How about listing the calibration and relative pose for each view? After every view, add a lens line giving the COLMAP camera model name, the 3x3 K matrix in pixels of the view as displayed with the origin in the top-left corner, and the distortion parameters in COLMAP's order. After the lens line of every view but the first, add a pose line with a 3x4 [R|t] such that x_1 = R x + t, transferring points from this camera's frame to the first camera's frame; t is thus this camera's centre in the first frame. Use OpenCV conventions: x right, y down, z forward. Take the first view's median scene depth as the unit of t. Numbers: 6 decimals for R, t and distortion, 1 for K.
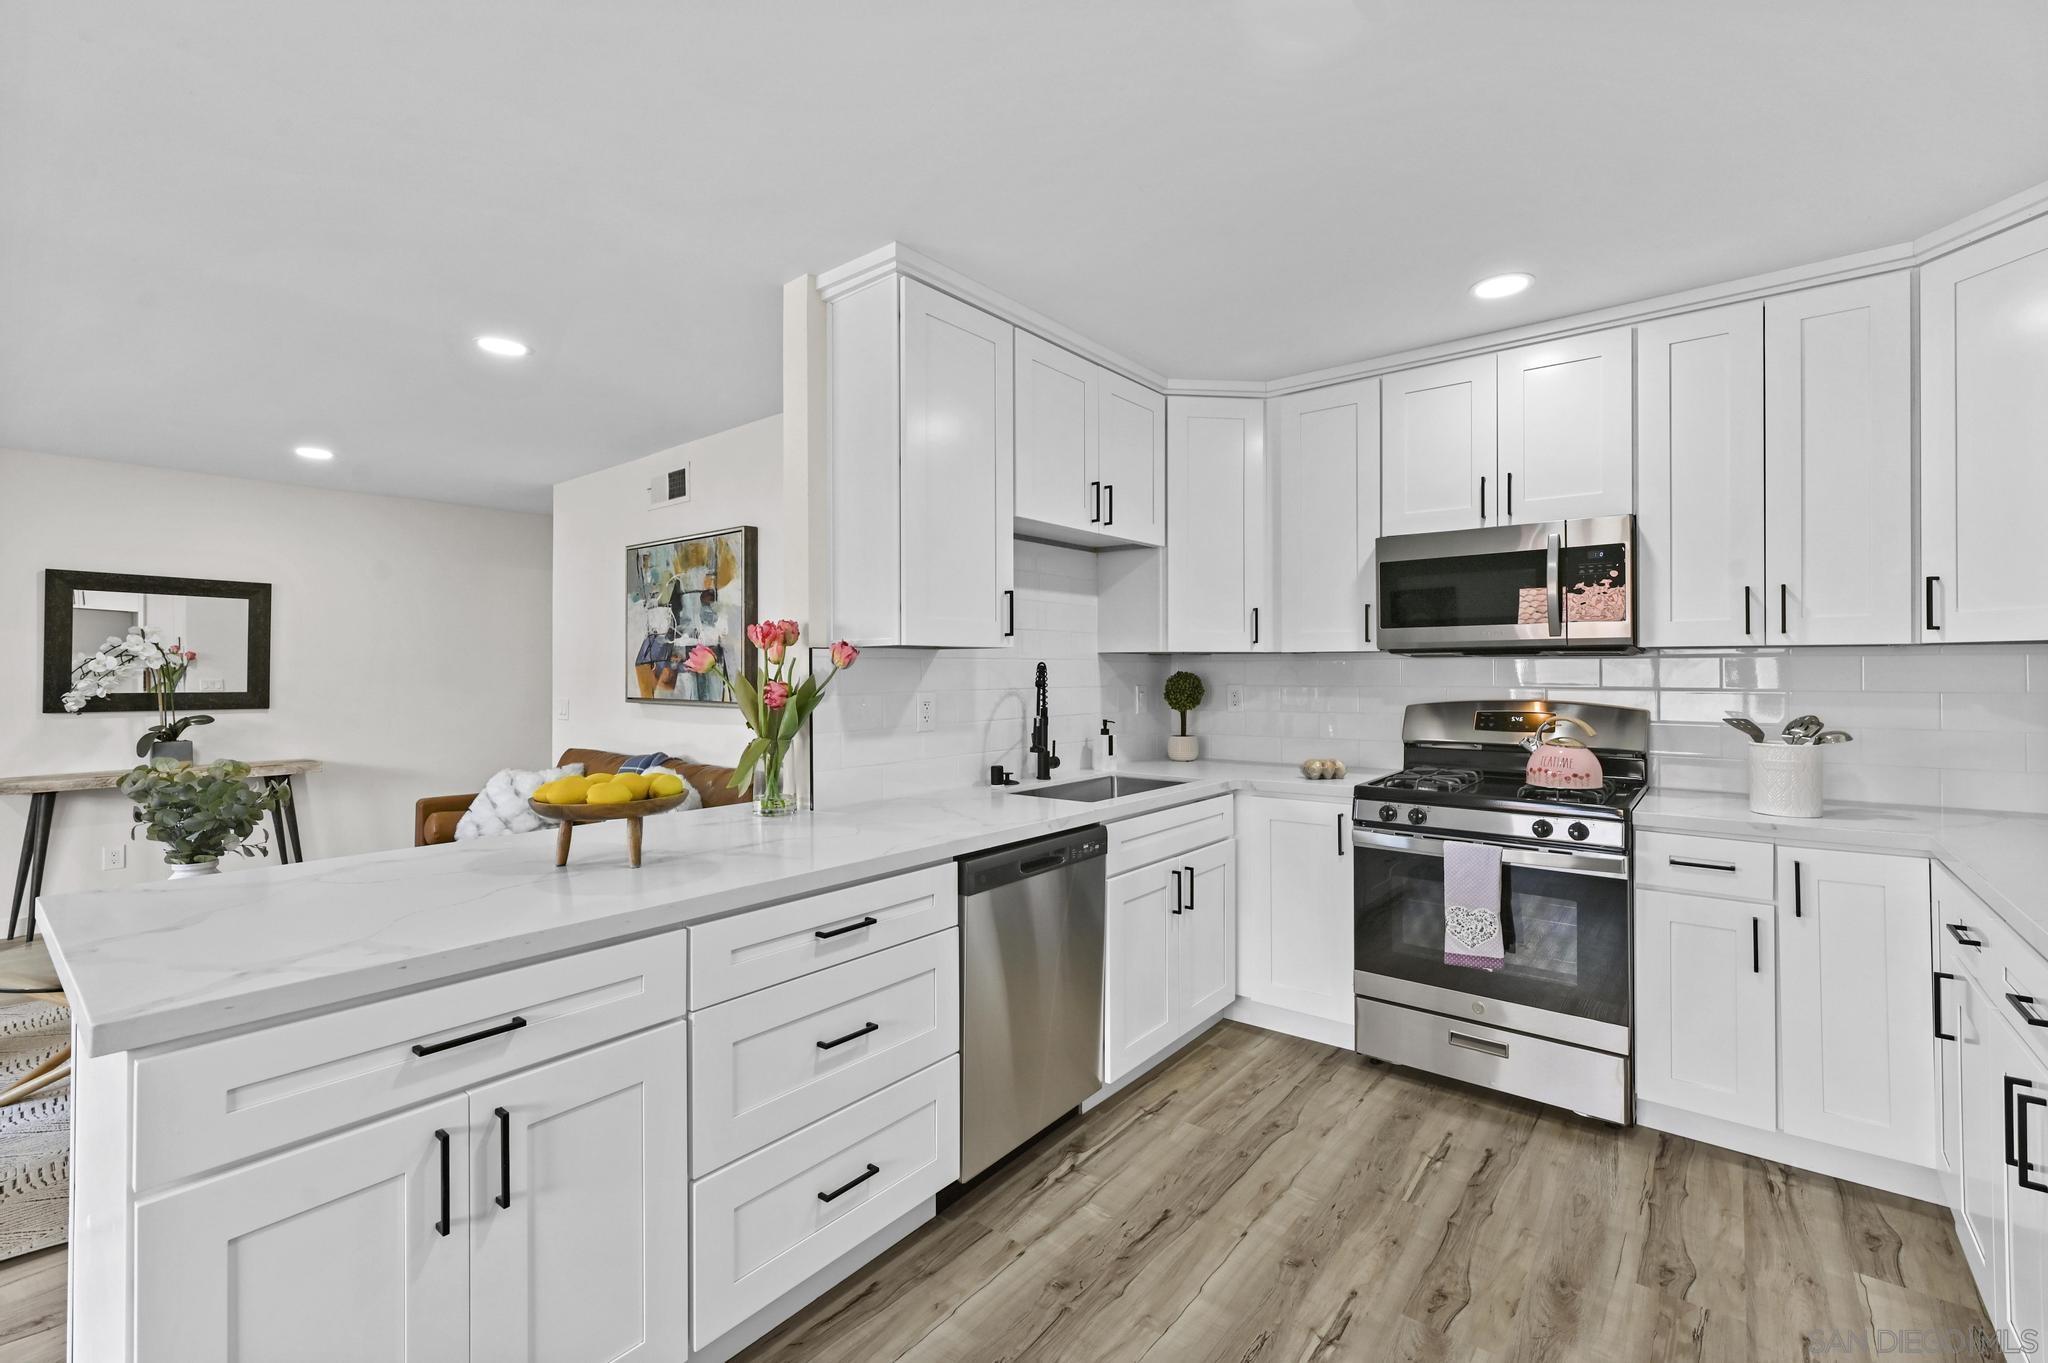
lens RADIAL K [[880.4, 0, 1027.6], [0, 880.4, 666.5], [0, 0, 1]] dist [-0.002650, 0.000090]
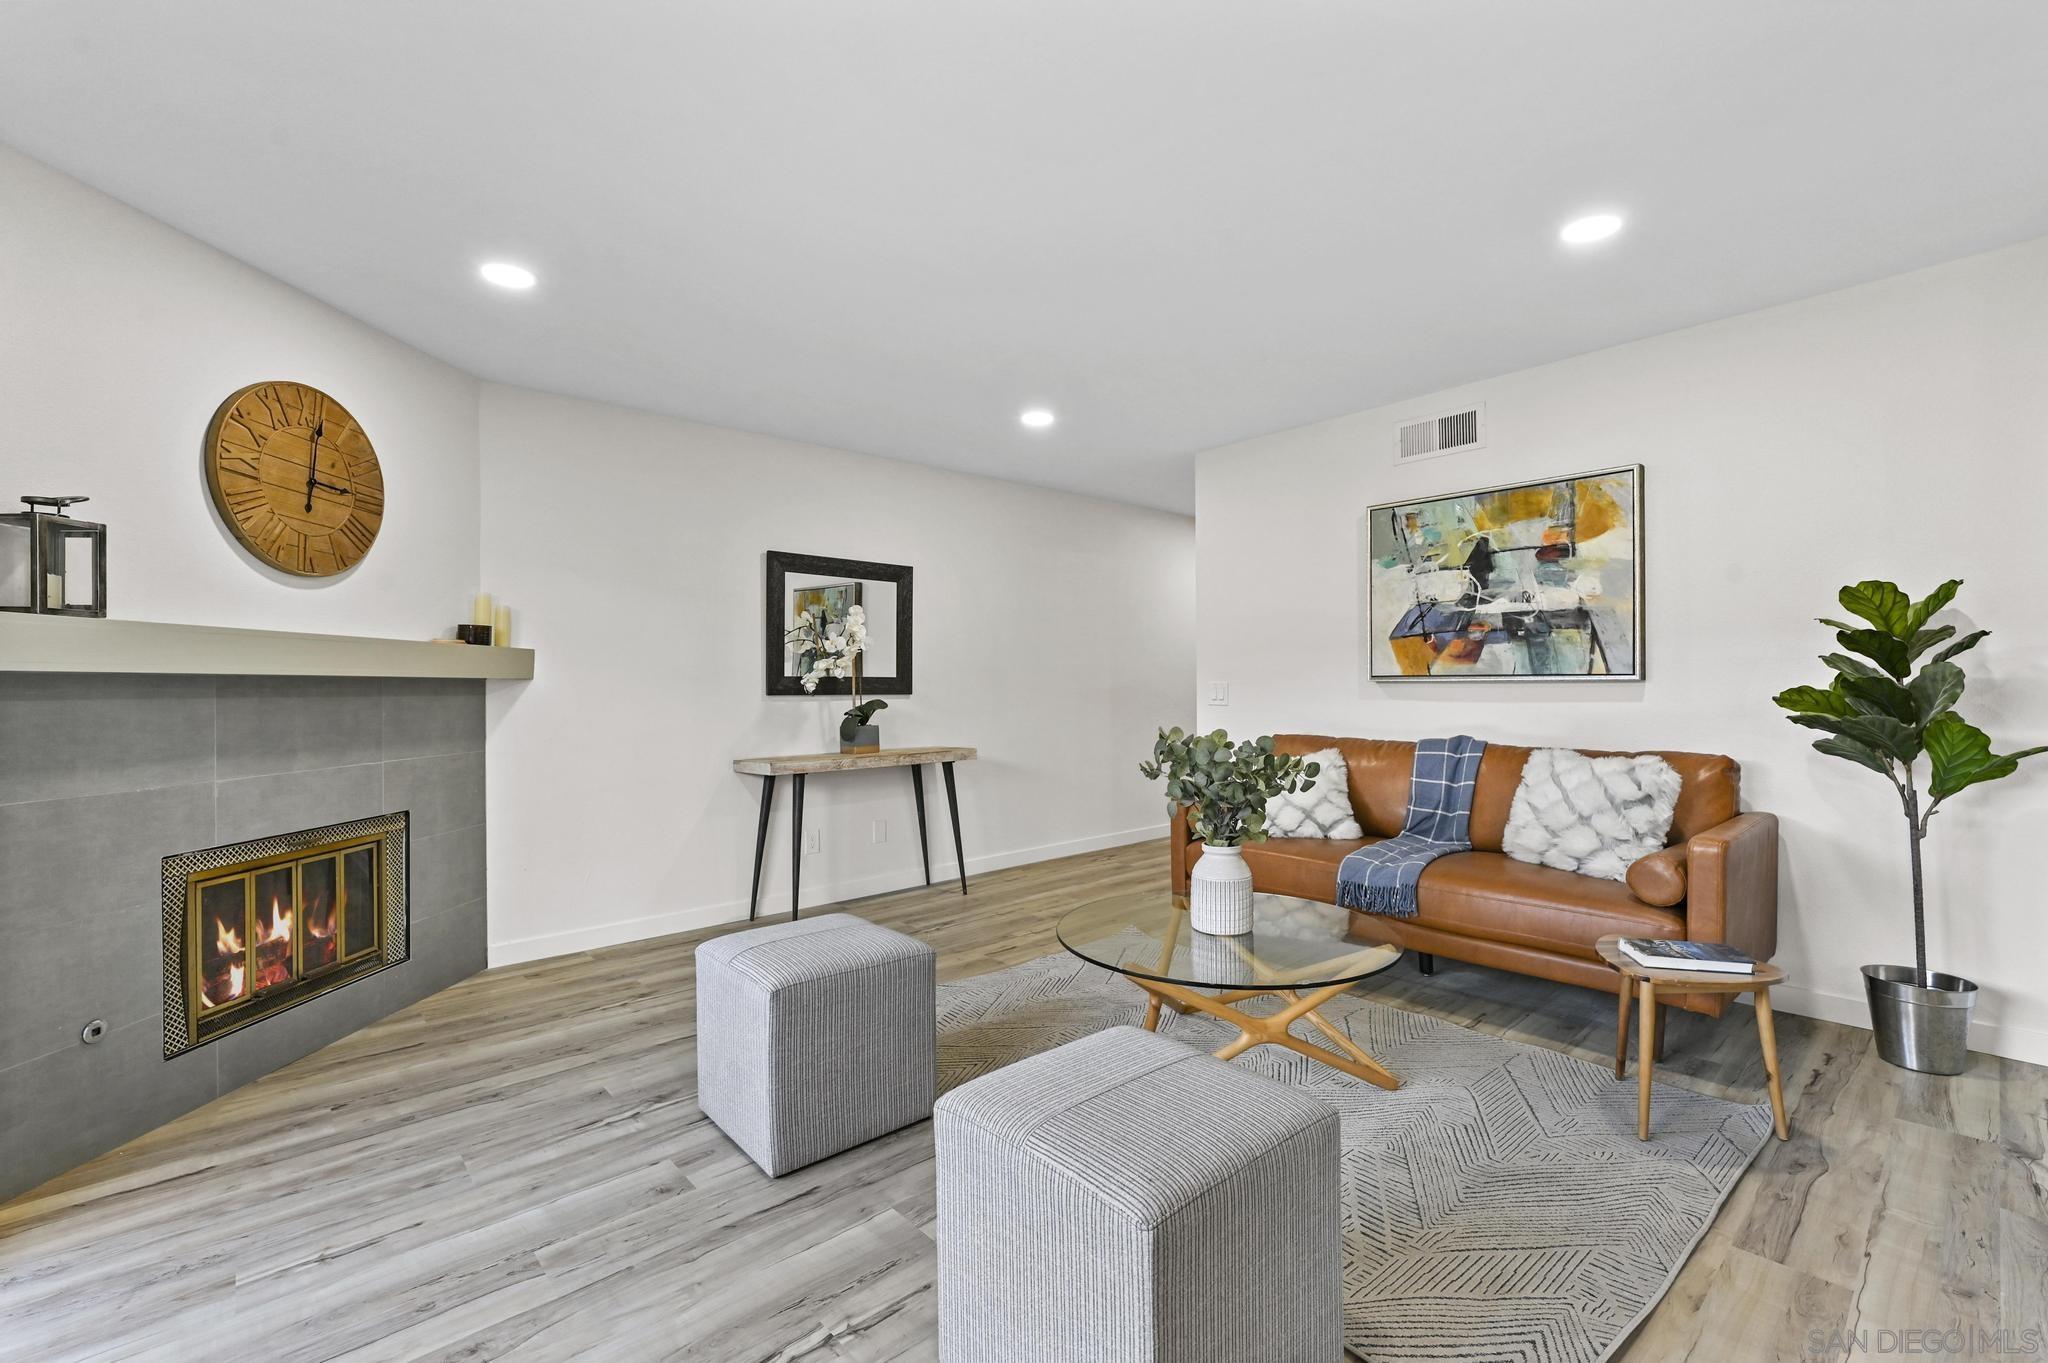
lens RADIAL K [[880.8, 0, 1024.0], [0, 880.8, 681.5], [0, 0, 1]] dist [-0.002284, 0.000017]
pose [[0.986558, -0.006754, -0.163271, -0.724696], [0.007293, 0.999970, 0.002706, 0.039581], [0.163248, -0.003861, 0.986577, 0.069095]]
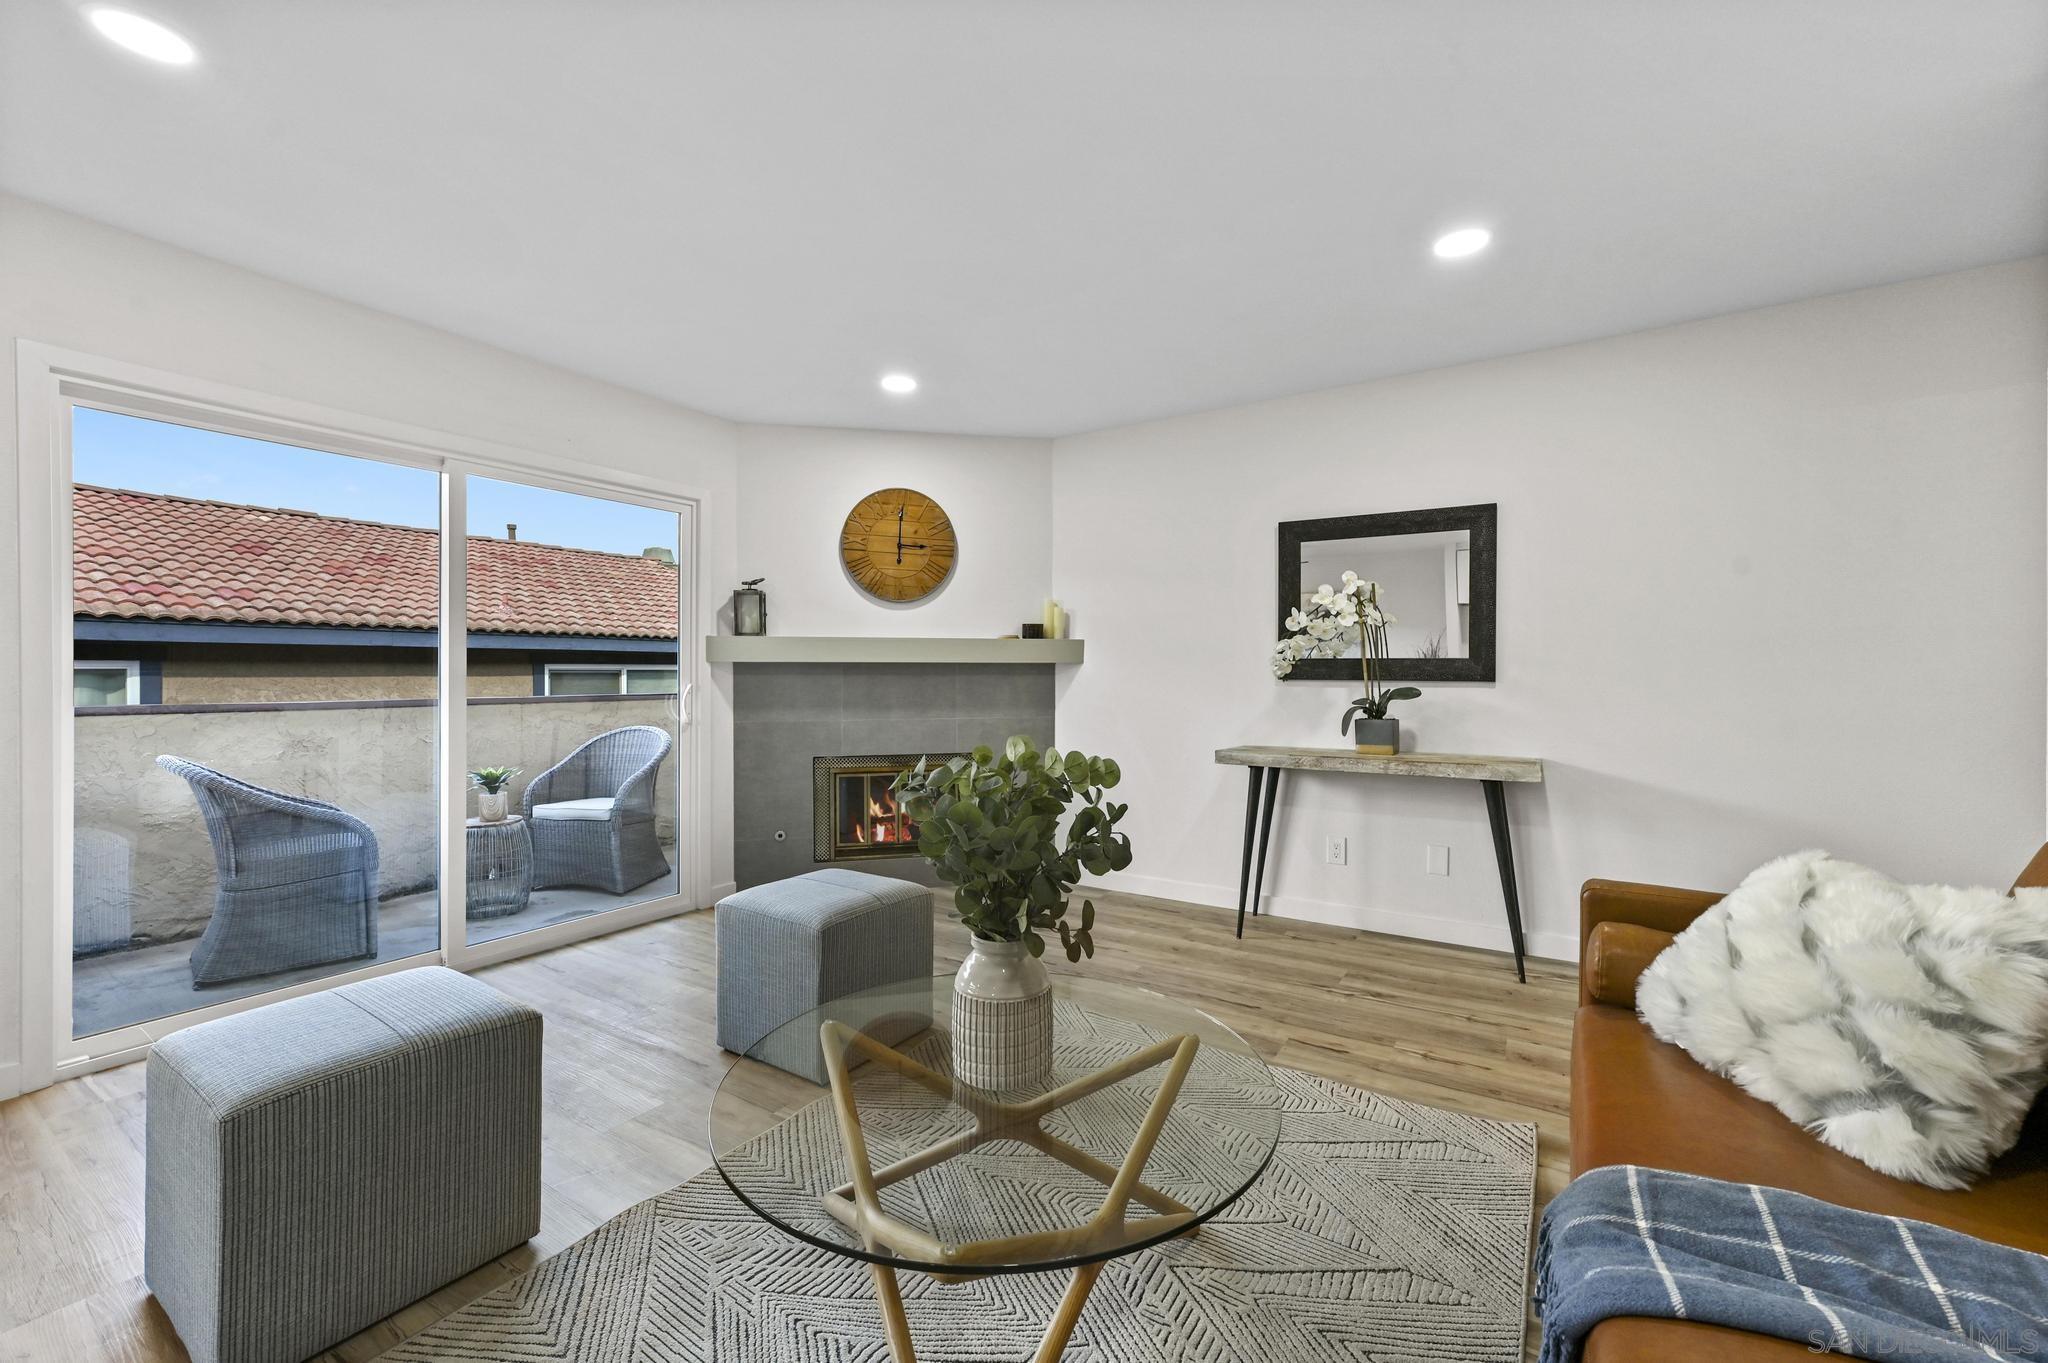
lens RADIAL K [[802.7, 0, 1022.5], [0, 802.7, 672.1], [0, 0, 1]] dist [-0.024991, 0.000062]
pose [[0.096376, -0.000011, -0.995345, -0.335566], [0.004849, 0.999988, 0.000458, 0.046890], [0.995333, -0.004870, 0.096375, 0.704422]]
